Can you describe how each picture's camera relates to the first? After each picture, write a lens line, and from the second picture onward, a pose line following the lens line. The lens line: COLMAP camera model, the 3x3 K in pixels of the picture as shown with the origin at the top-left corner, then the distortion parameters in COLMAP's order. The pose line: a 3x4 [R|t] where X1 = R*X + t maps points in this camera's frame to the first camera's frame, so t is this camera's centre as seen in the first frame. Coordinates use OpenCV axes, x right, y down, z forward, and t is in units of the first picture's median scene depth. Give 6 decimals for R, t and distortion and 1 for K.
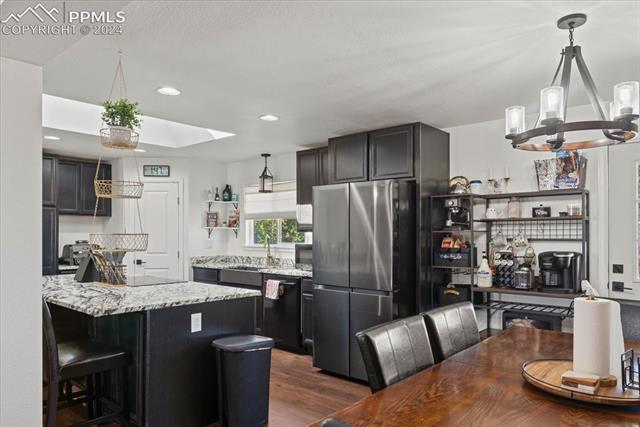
lens RADIAL K [[443.6, 0, 319.1], [0, 443.6, 236.2], [0, 0, 1]] dist [-0.002477, -0.000224]
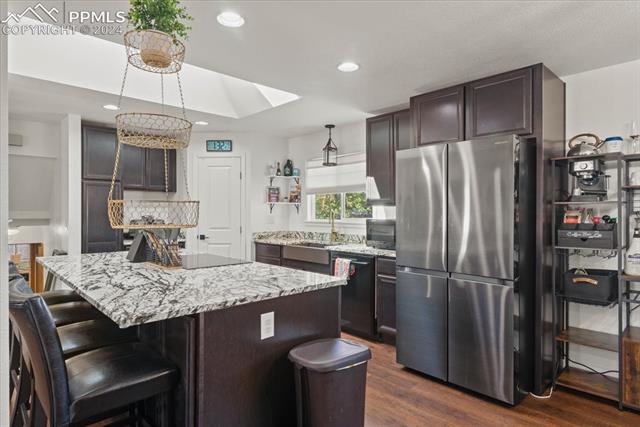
lens RADIAL K [[365.1, 0, 320.0], [0, 365.1, 213.5], [0, 0, 1]] dist [0.000287, 0.000053]
pose [[0.996056, -0.001001, -0.088723, -0.089435], [0.000921, 0.999999, -0.000938, 0.007334], [0.088724, 0.000853, 0.996056, 0.266547]]
